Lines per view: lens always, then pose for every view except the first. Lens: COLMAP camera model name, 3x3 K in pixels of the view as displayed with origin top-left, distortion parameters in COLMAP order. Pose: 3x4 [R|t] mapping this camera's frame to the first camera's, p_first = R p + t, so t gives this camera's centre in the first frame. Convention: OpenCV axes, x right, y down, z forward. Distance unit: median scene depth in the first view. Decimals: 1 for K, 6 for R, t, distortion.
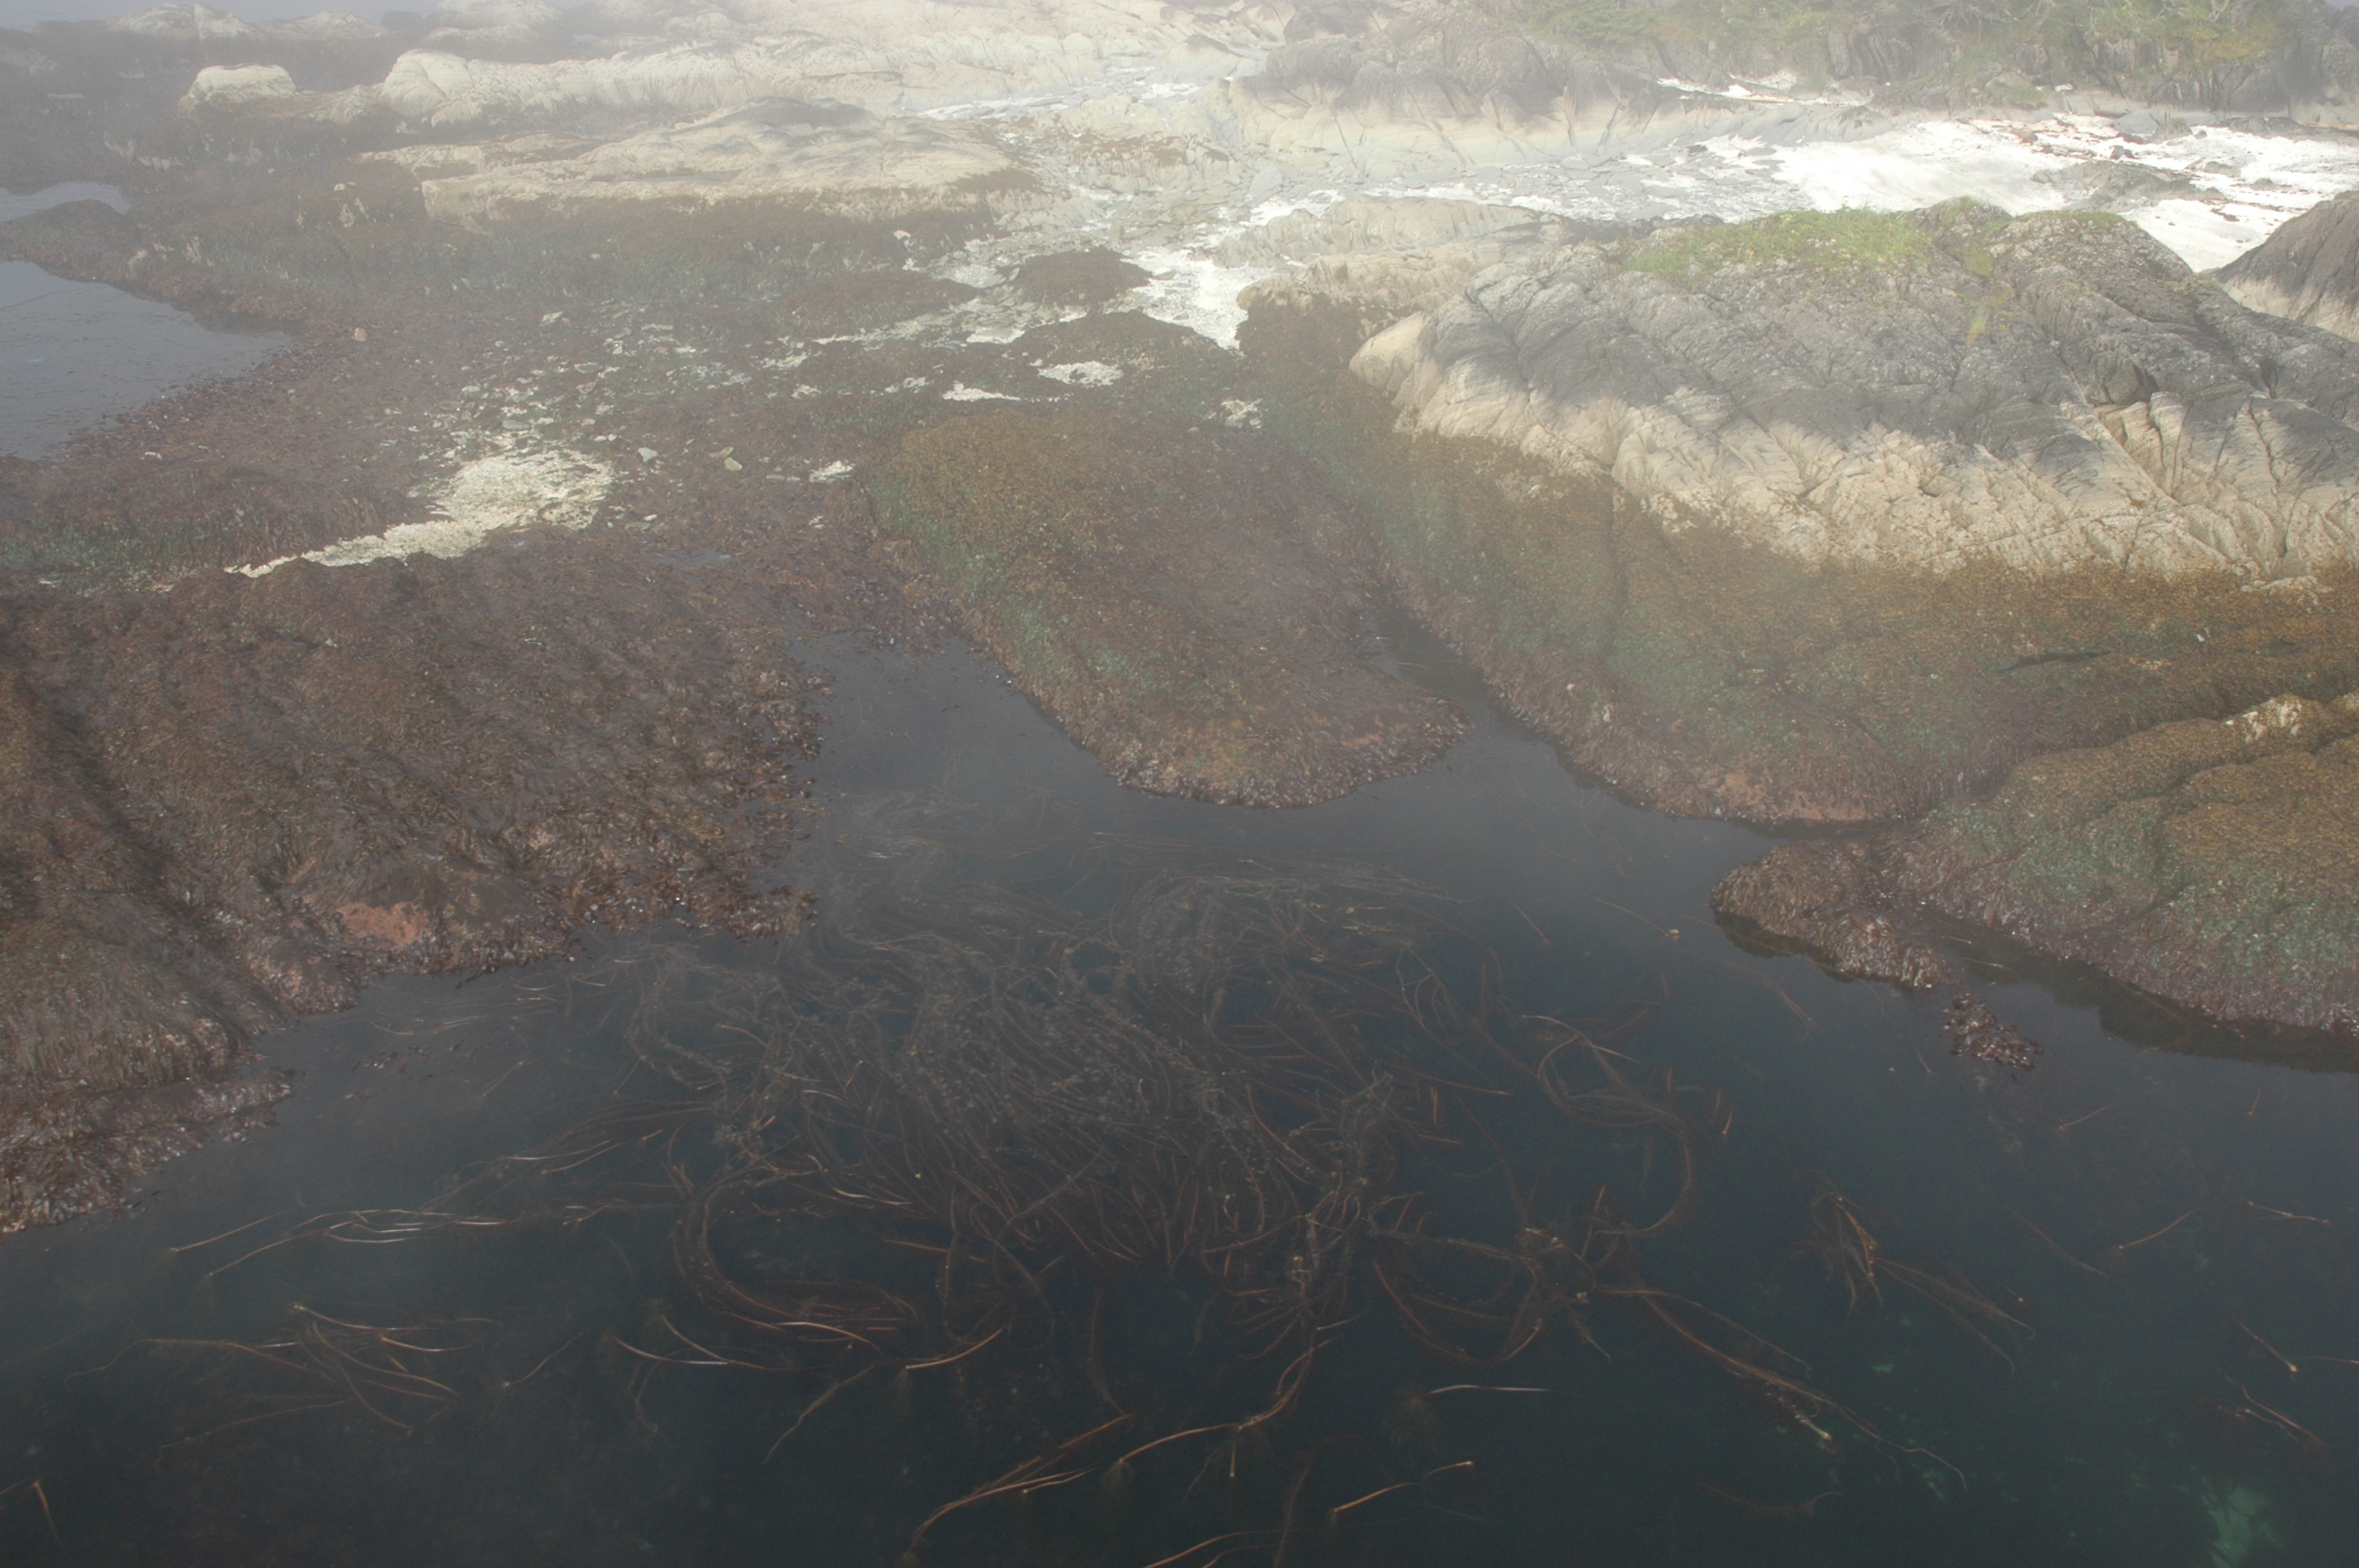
lens RADIAL K [[1889.2, 0, 1179.5], [0, 1889.2, 784.0], [0, 0, 1]] dist [-0.194110, 0.191126]
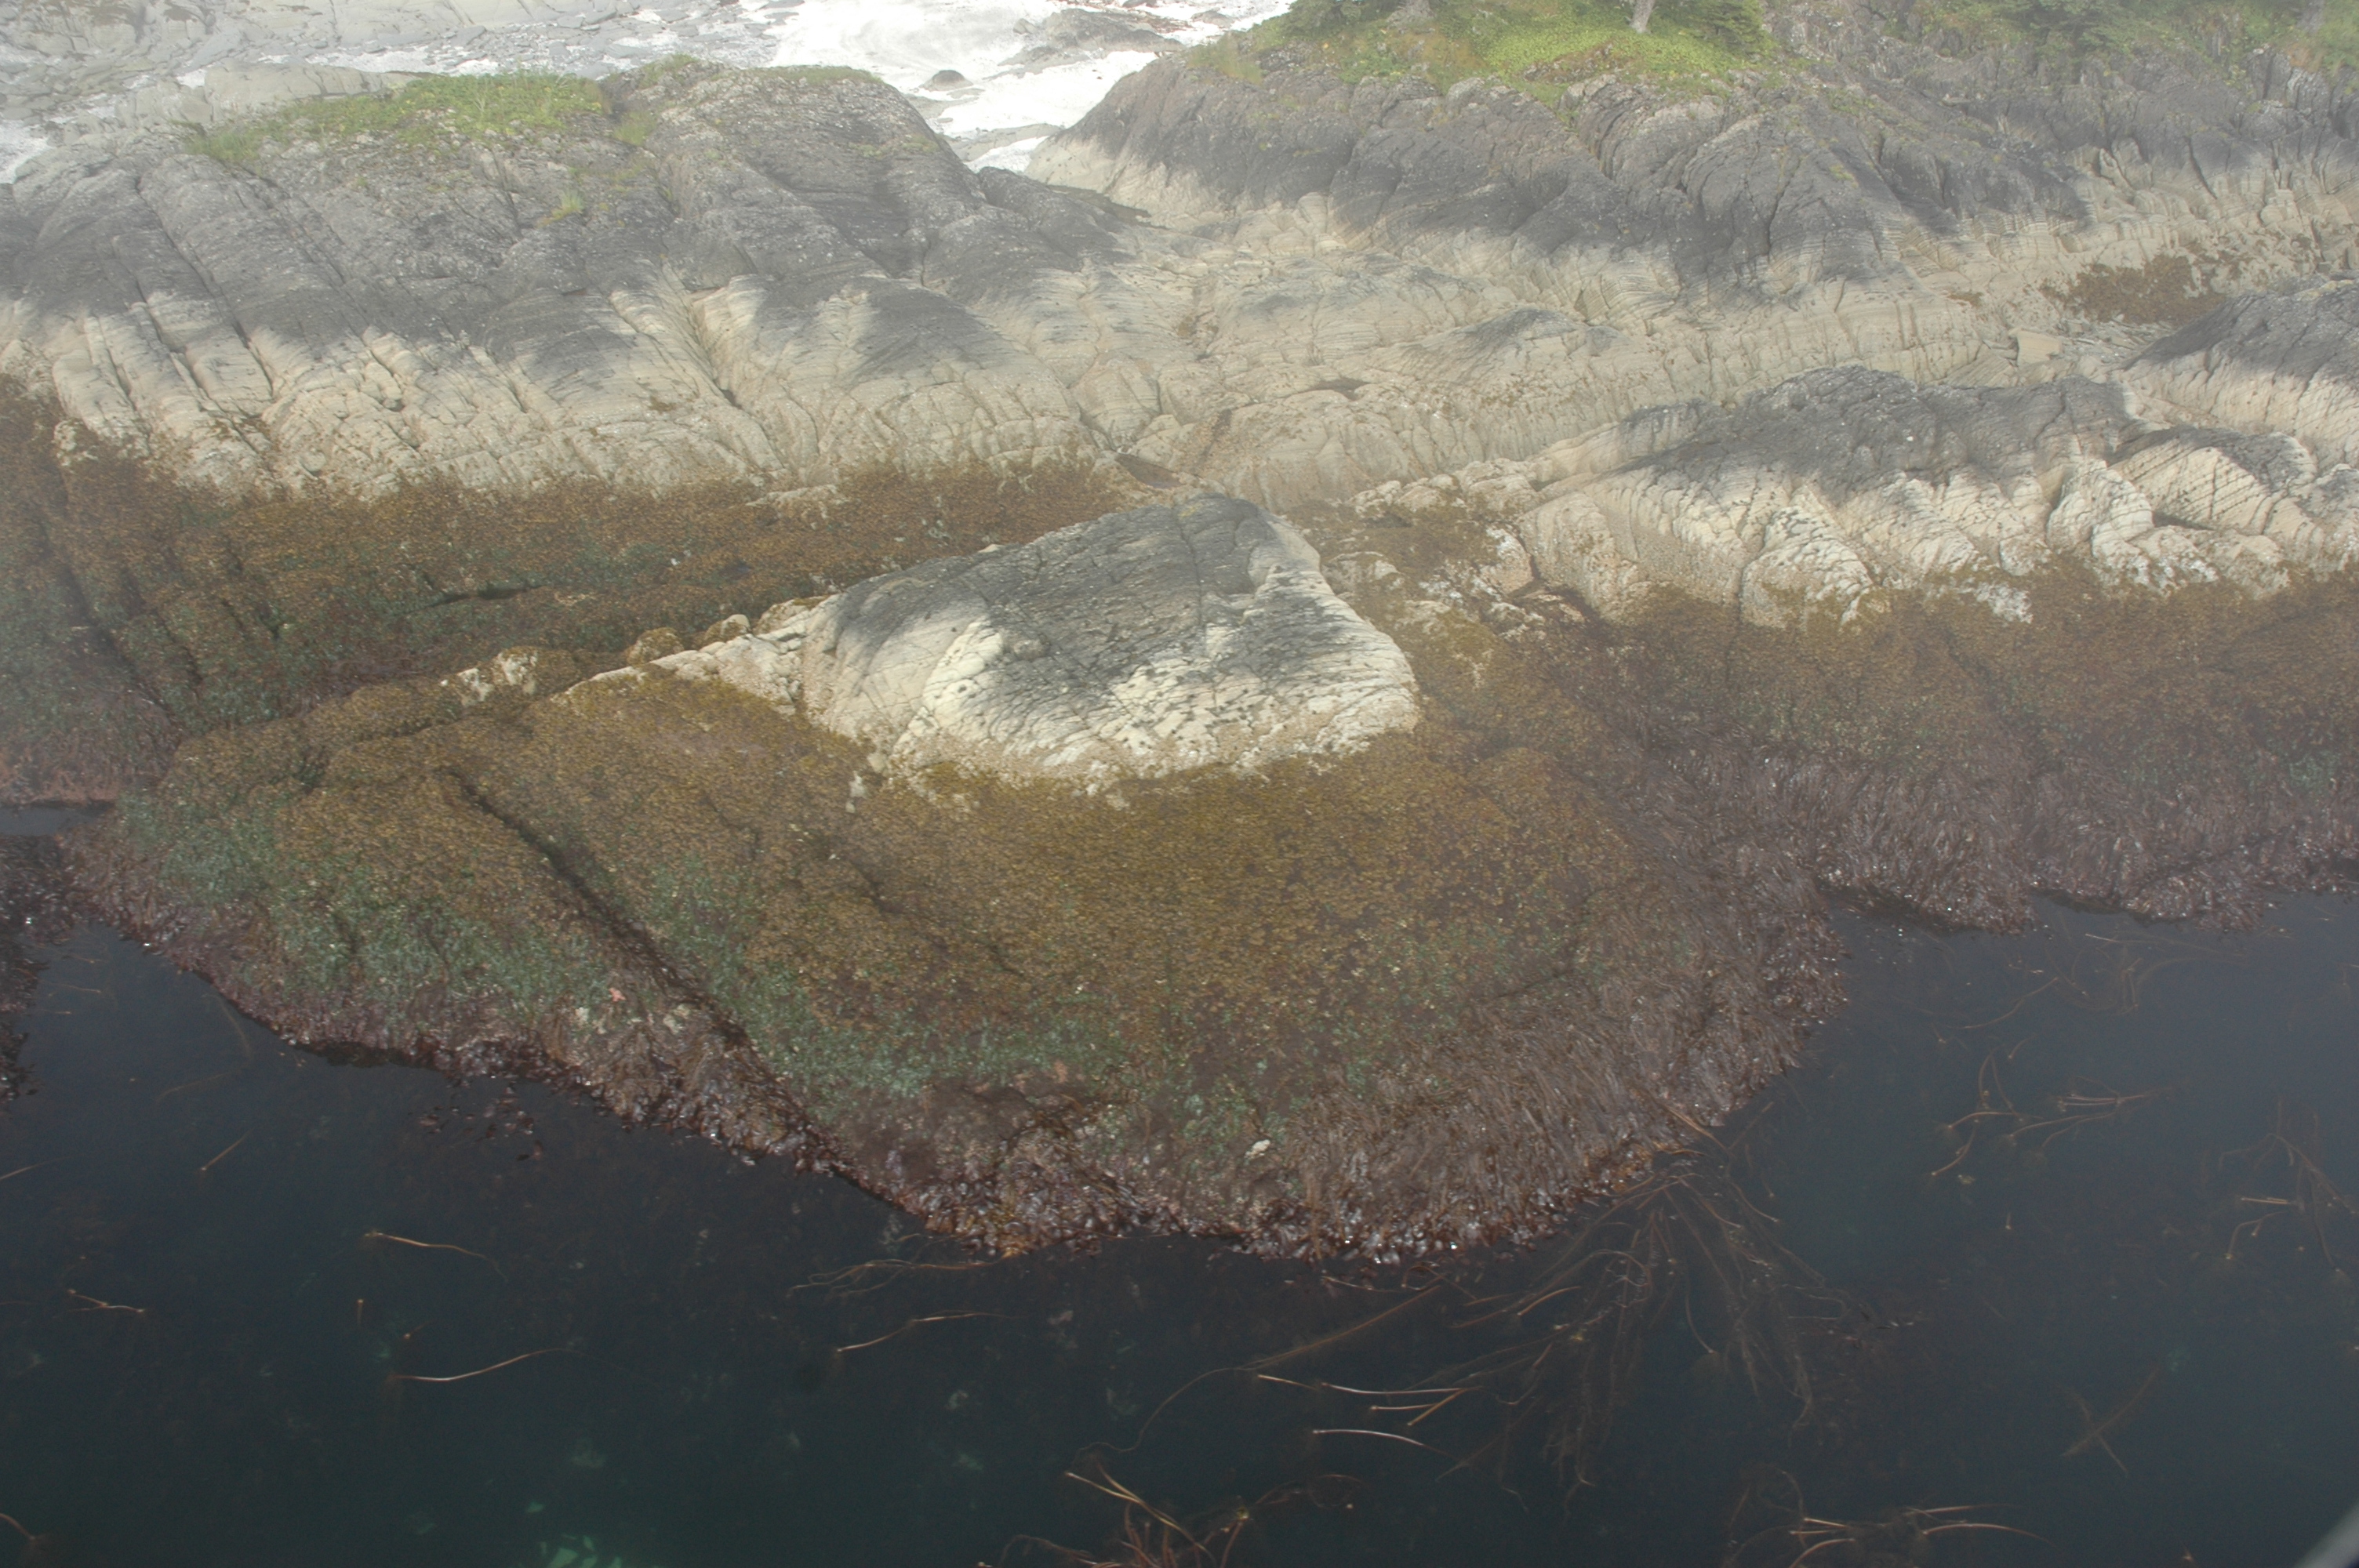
lens RADIAL K [[1889.2, 0, 1179.5], [0, 1889.2, 784.0], [0, 0, 1]] dist [-0.194110, 0.191126]
pose [[0.988212, -0.038702, 0.148121, 0.577094], [0.027526, 0.996669, 0.076772, -0.031649], [-0.150599, -0.071790, 0.985985, 0.061470]]
